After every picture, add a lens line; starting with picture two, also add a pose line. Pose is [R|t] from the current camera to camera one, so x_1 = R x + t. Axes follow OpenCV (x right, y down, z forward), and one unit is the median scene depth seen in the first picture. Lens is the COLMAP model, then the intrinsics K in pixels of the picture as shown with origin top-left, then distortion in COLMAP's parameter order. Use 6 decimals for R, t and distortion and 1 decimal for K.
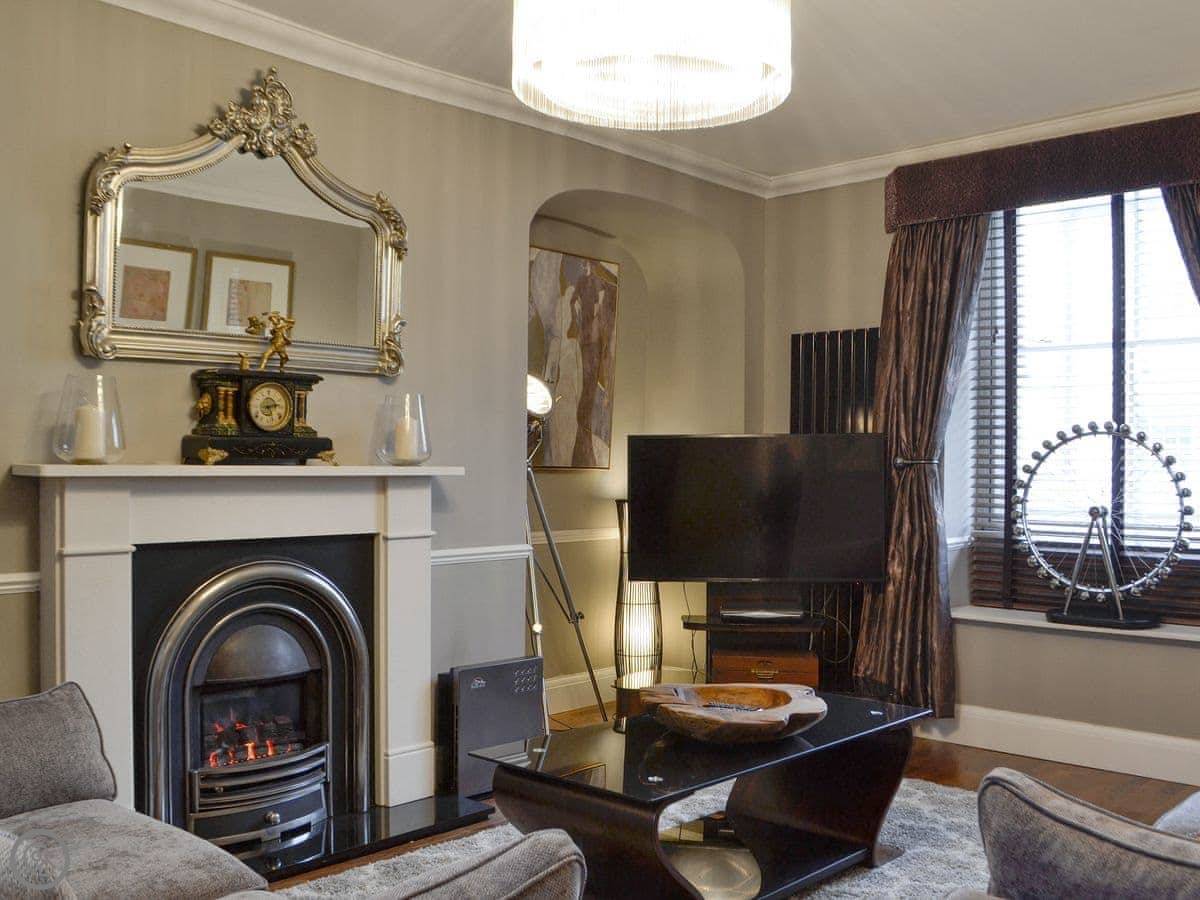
lens RADIAL K [[1094.2, 0, 615.6], [0, 1094.2, 486.8], [0, 0, 1]] dist [-0.112612, 0.000277]
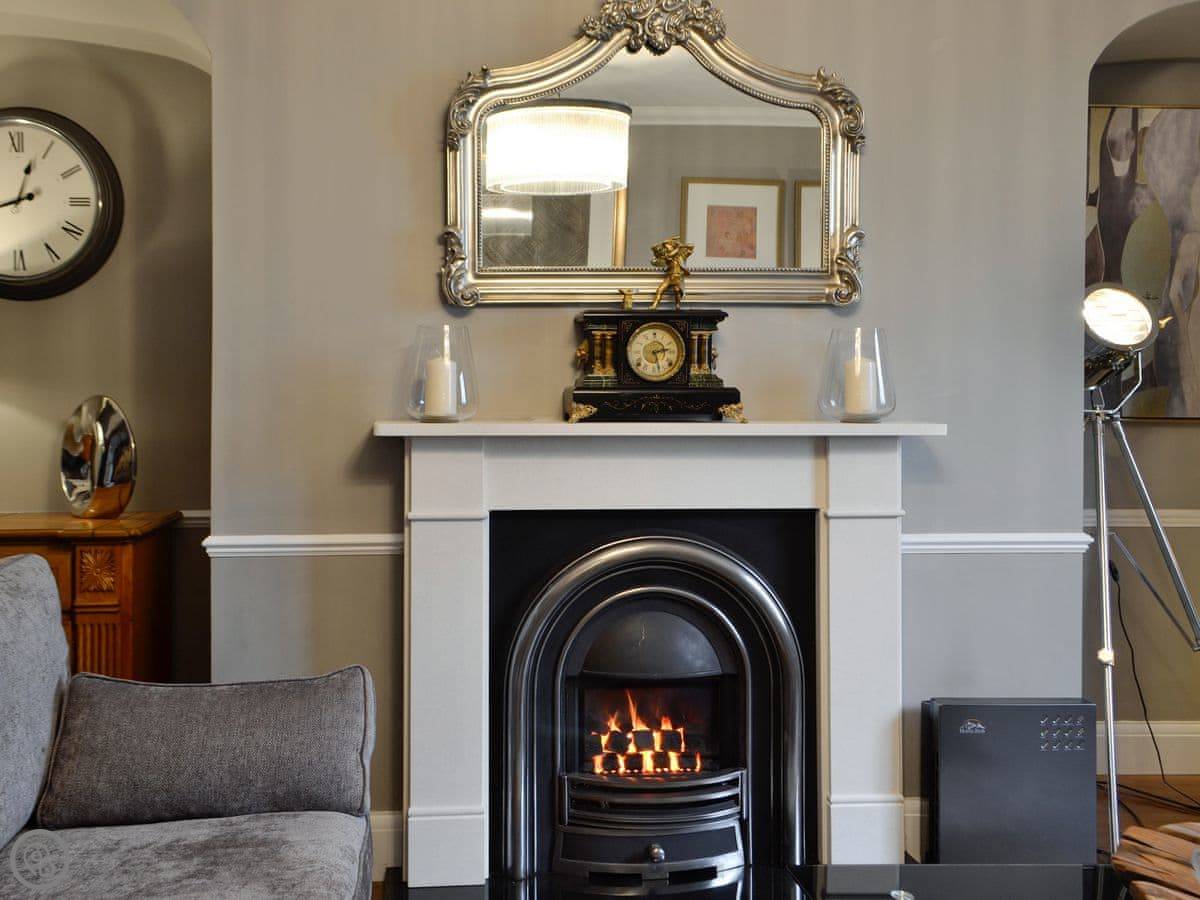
lens RADIAL K [[1069.2, 0, 601.1], [0, 1069.2, 417.8], [0, 0, 1]] dist [-0.015887, -0.001037]
pose [[0.713846, 0.000312, -0.700303, 0.203940], [-0.009025, 0.999921, -0.008755, -0.014448], [0.700244, 0.012570, 0.713792, 0.349751]]
